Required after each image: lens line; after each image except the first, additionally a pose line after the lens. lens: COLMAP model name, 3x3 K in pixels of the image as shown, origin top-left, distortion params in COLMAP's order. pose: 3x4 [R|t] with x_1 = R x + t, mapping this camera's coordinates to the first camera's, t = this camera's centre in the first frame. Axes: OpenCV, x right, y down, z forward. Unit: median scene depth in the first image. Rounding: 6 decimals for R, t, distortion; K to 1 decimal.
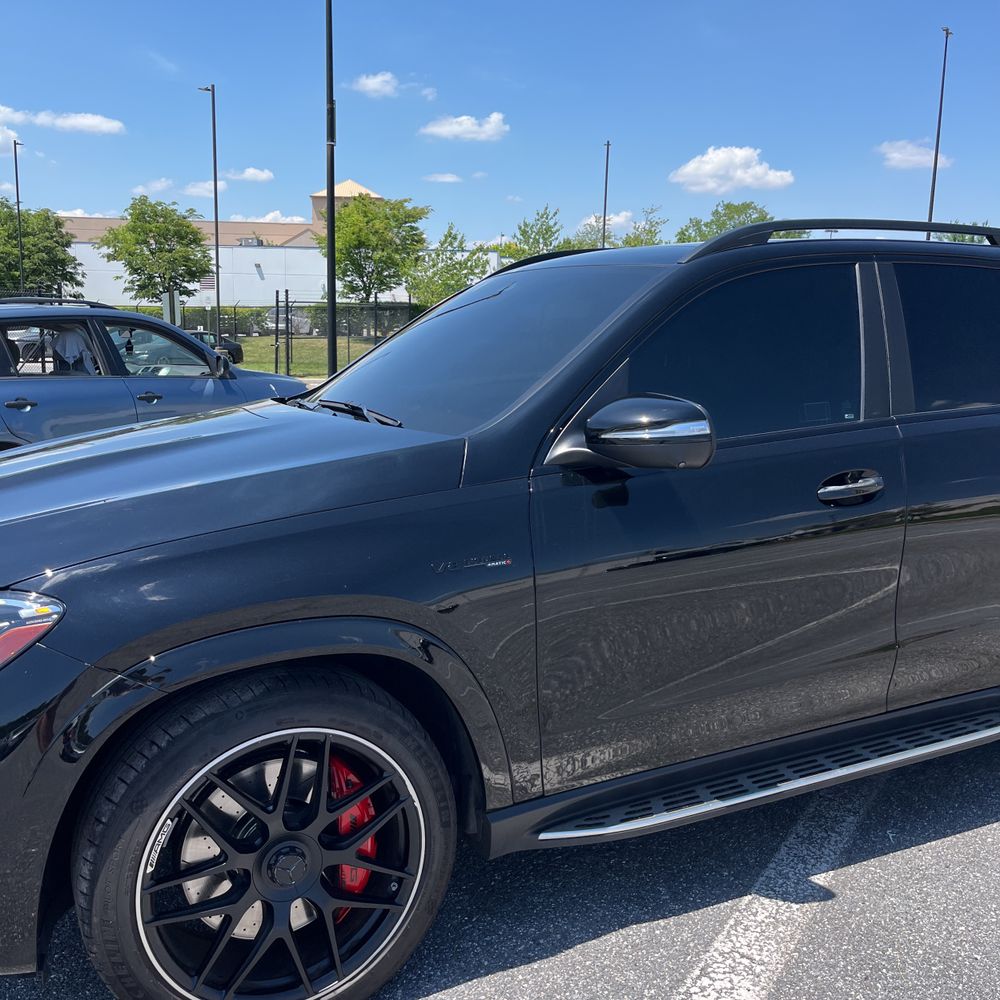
lens RADIAL K [[986.0, 0, 501.2], [0, 986.0, 529.0], [0, 0, 1]] dist [0.016743, -0.003586]
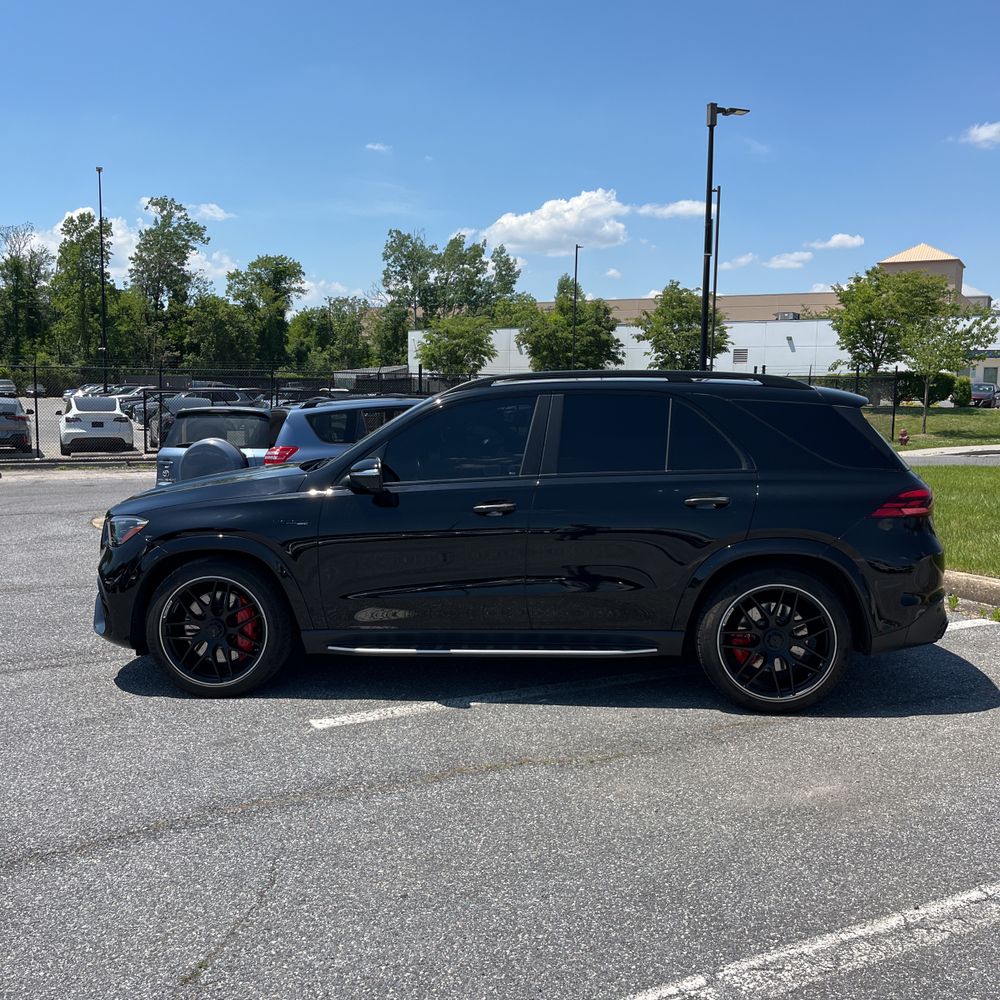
lens RADIAL K [[969.8, 0, 500.2], [0, 969.8, 535.1], [0, 0, 1]] dist [0.009605, 0.004236]
pose [[0.860959, 0.065598, -0.504427, 1.297971], [-0.095824, 0.994811, -0.034183, 0.076907], [0.499567, 0.077766, 0.862778, -0.664991]]
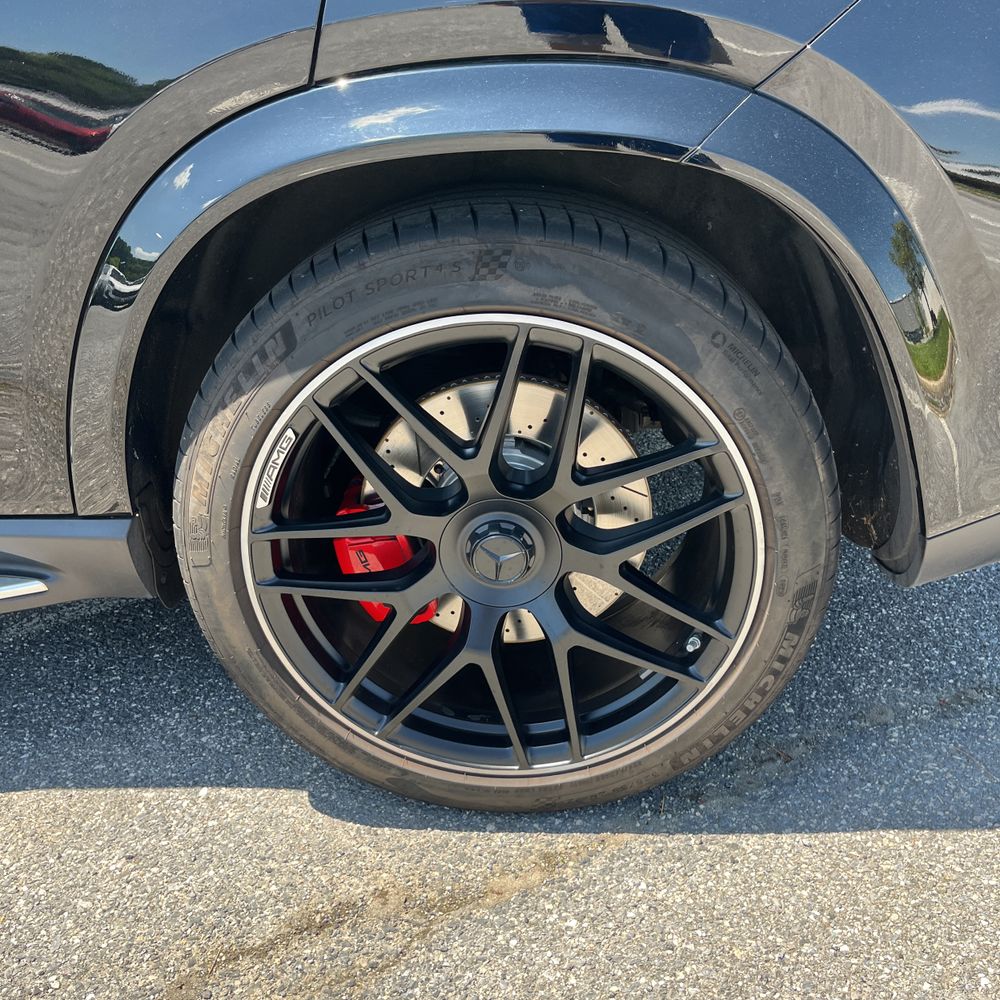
lens RADIAL K [[1004.6, 0, 471.8], [0, 1004.6, 484.8], [0, 0, 1]] dist [0.013777, 0.013734]
pose [[0.878452, 0.184402, -0.440815, 1.005754], [-0.051757, 0.953827, 0.295864, 0.006903], [0.475019, -0.237087, 0.847435, 0.836732]]
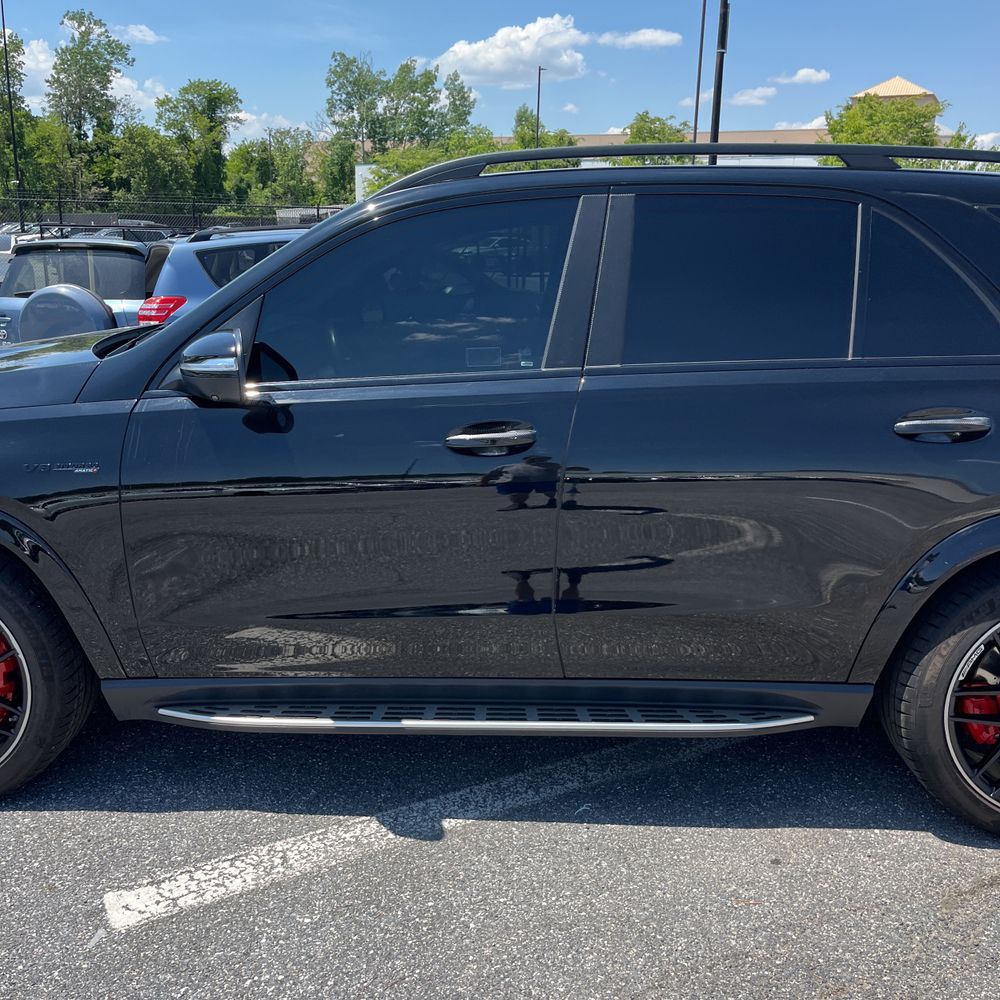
lens RADIAL K [[996.0, 0, 499.1], [0, 996.0, 515.0], [0, 0, 1]] dist [0.015115, 0.003186]
pose [[0.881812, 0.122788, -0.455335, 0.772146], [-0.092310, 0.991774, 0.088677, -0.050305], [0.462478, -0.036164, 0.885893, 0.132006]]
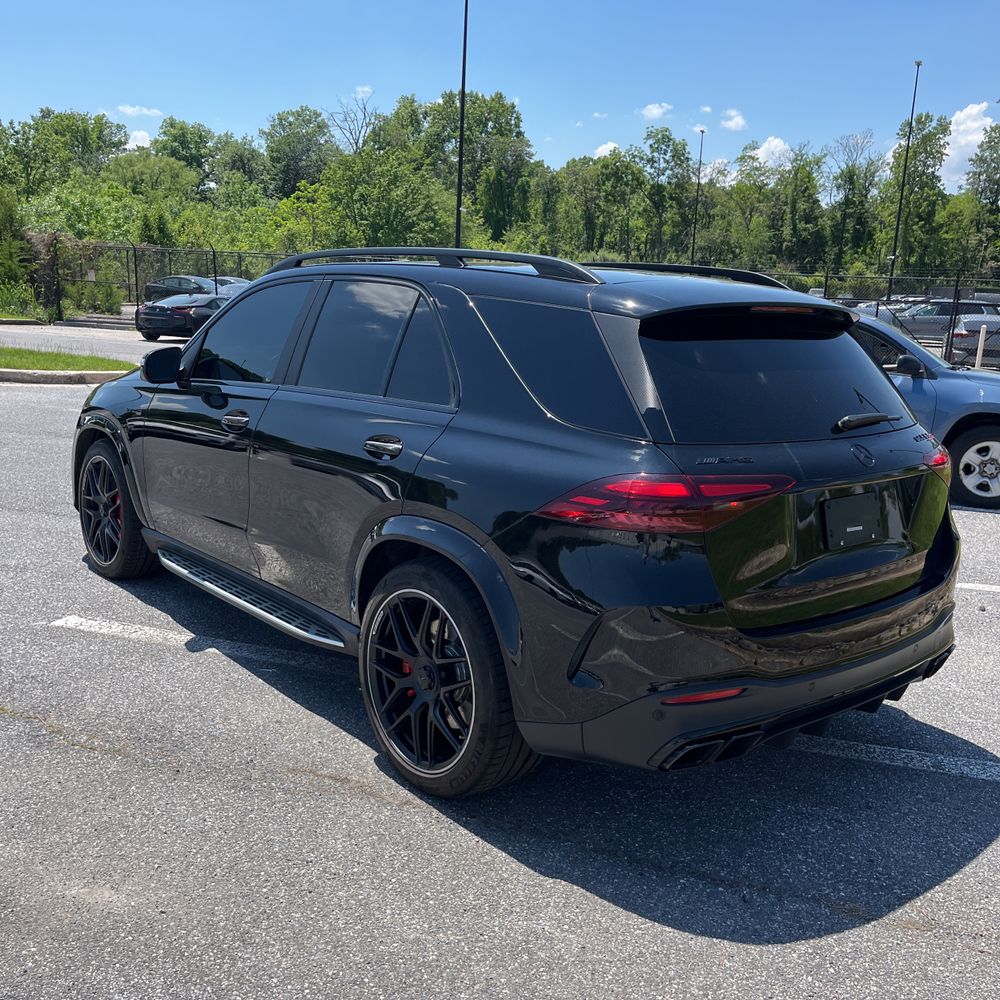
lens RADIAL K [[986.0, 0, 501.2], [0, 986.0, 529.0], [0, 0, 1]] dist [0.016743, -0.003586]
pose [[0.263376, 0.228648, -0.937205, 1.927734], [-0.228635, 0.958621, 0.169621, -0.231747], [0.937208, 0.169604, 0.304755, 0.895819]]
